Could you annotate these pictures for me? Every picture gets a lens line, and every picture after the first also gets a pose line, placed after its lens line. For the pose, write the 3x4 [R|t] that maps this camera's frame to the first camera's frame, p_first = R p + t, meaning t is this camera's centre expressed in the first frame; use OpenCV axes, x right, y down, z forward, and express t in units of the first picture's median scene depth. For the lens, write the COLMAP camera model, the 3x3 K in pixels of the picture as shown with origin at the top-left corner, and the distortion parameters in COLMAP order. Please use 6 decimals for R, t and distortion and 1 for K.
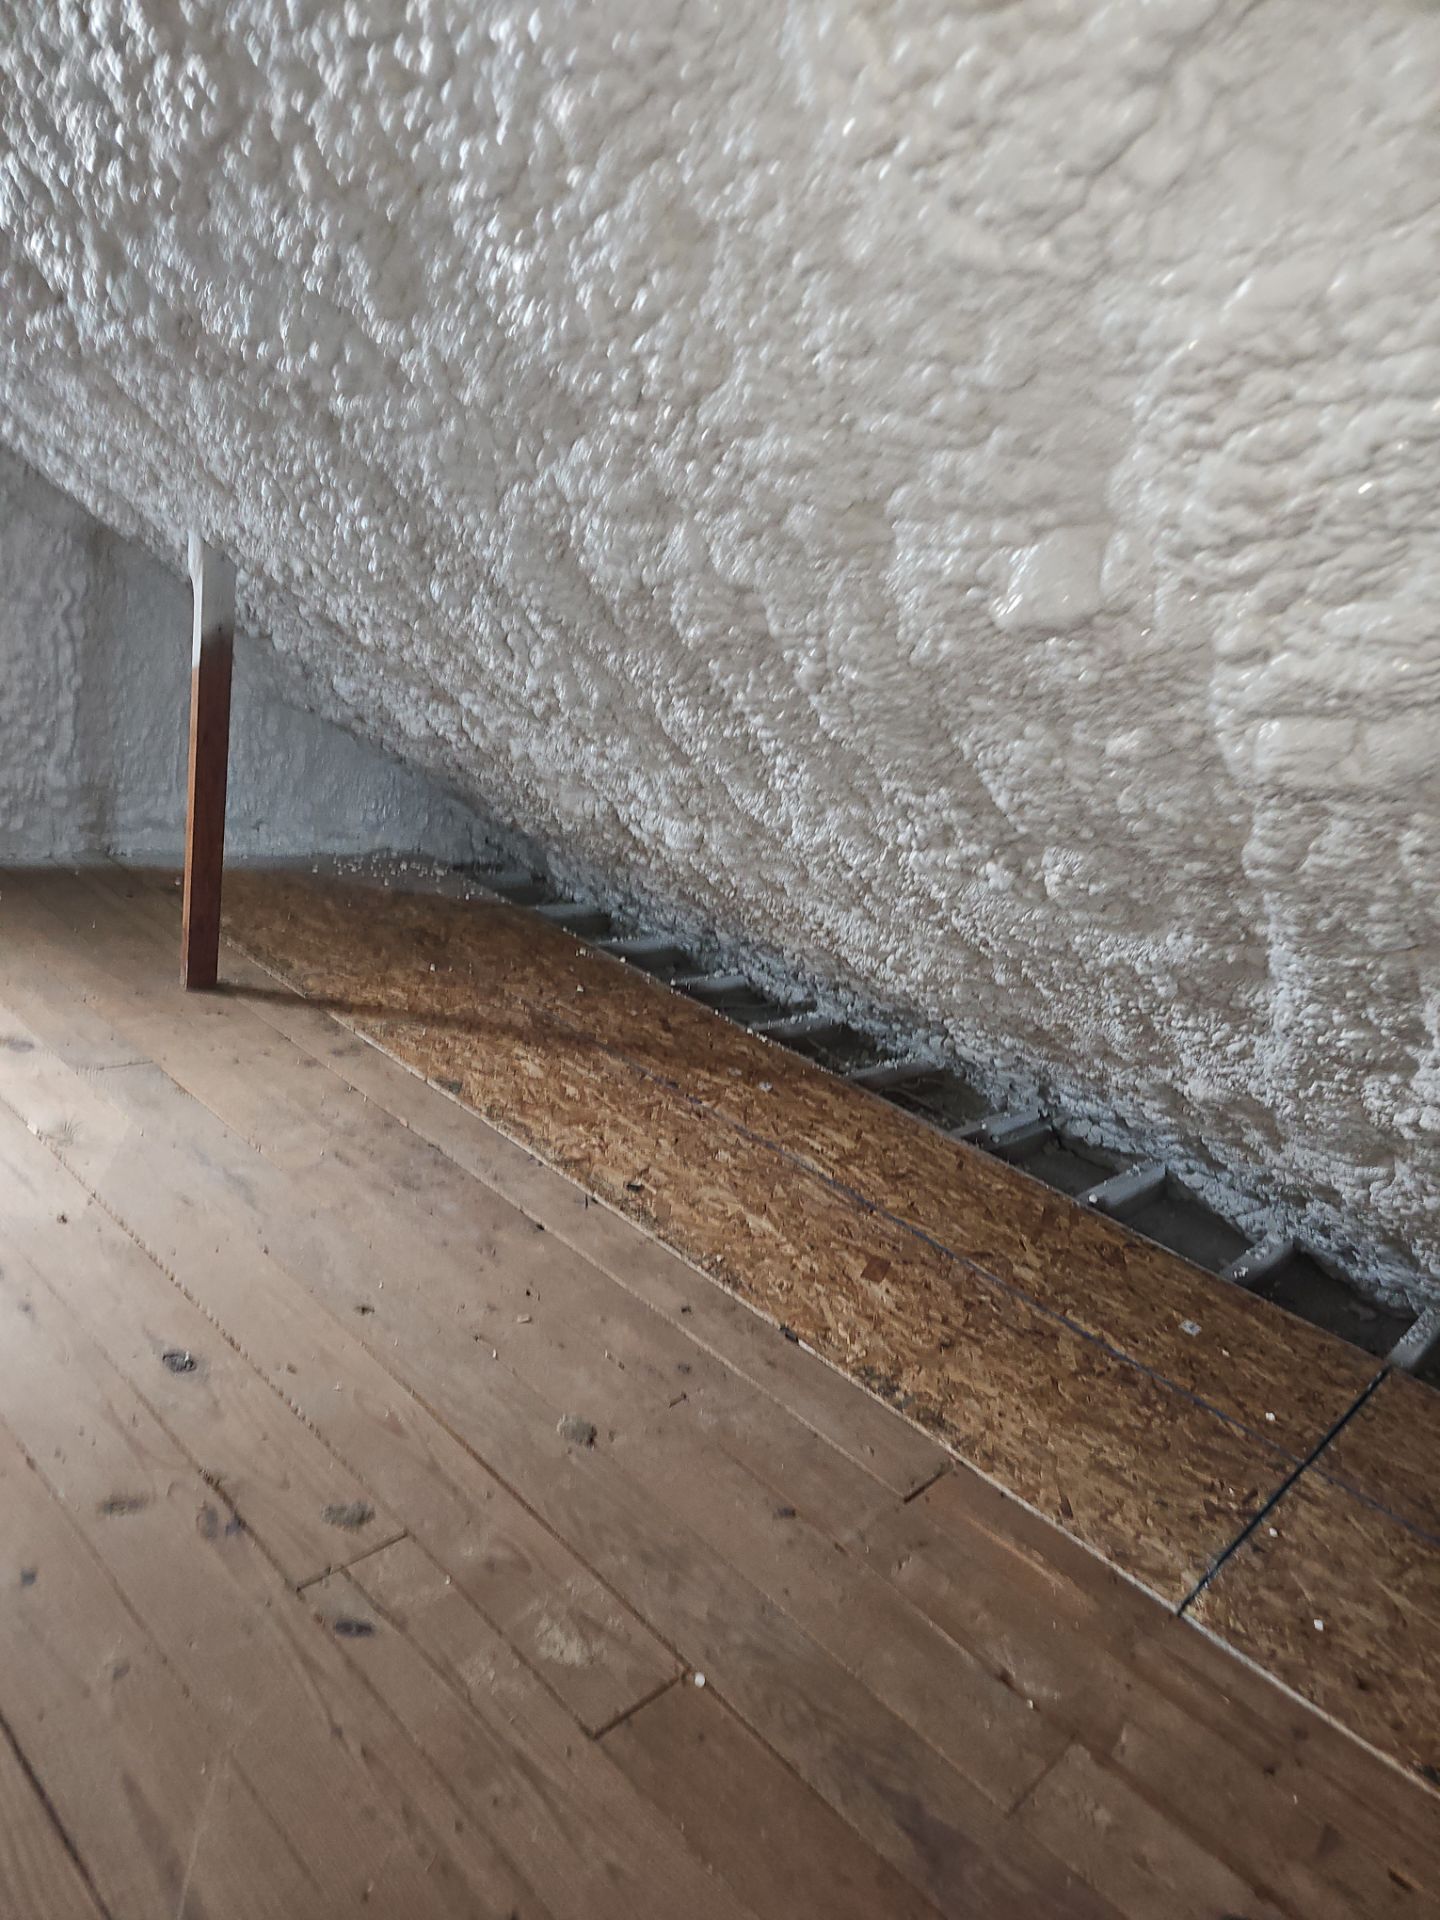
lens RADIAL K [[1264.0, 0, 704.8], [0, 1264.0, 984.1], [0, 0, 1]] dist [0.054960, -0.043373]
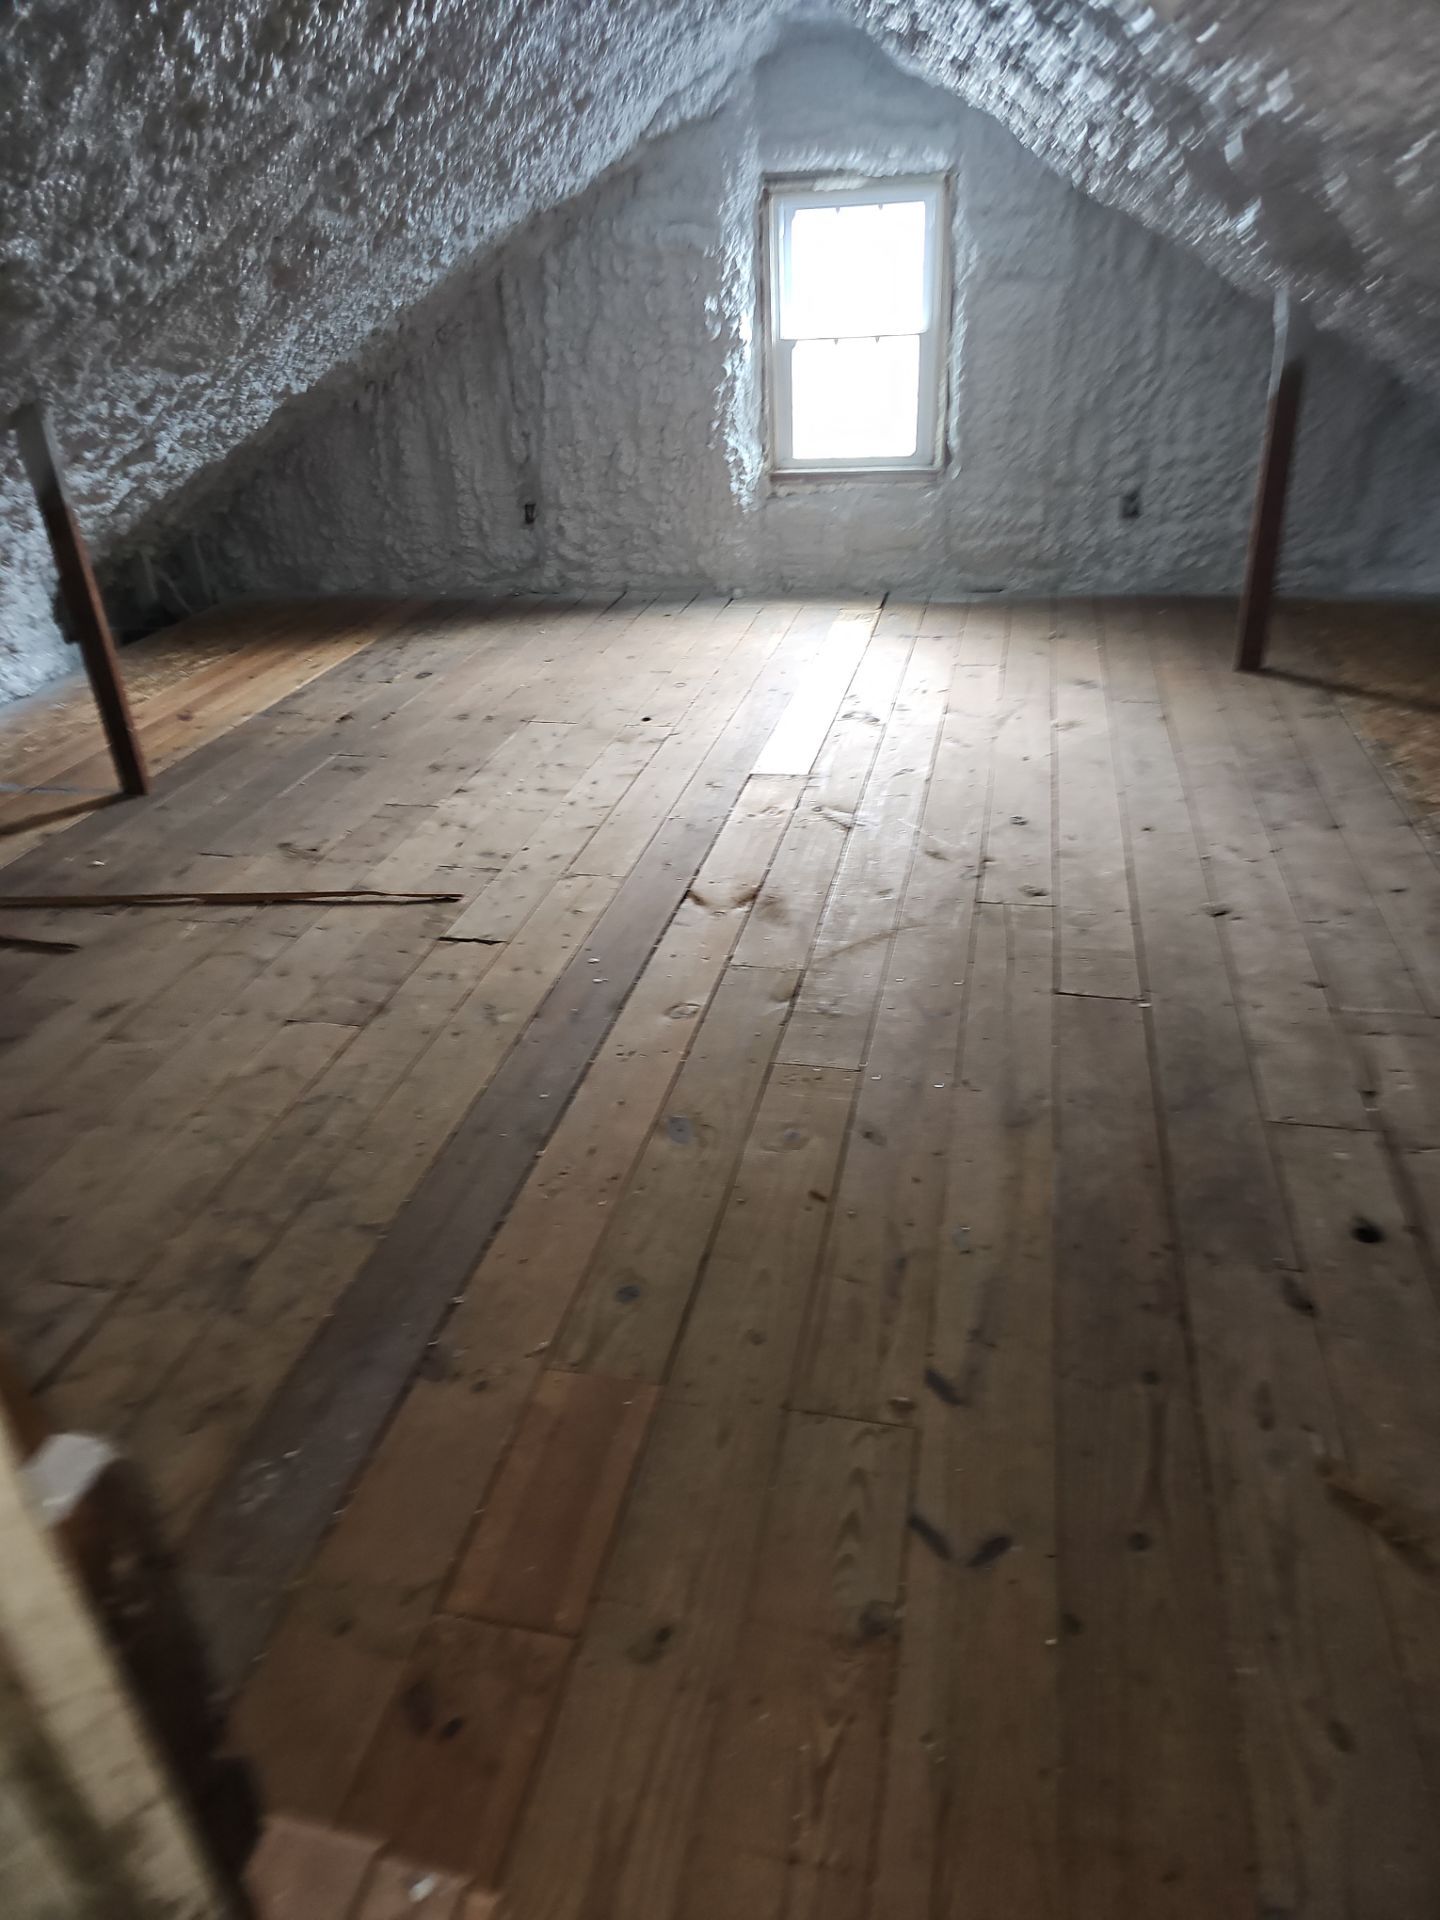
lens RADIAL K [[1264.0, 0, 706.3], [0, 1264.0, 993.3], [0, 0, 1]] dist [0.054960, -0.043373]
pose [[0.483421, 0.228805, -0.844957, 0.777015], [-0.140697, 0.972997, 0.182981, 0.249213], [0.864007, 0.030426, 0.502559, -0.160960]]
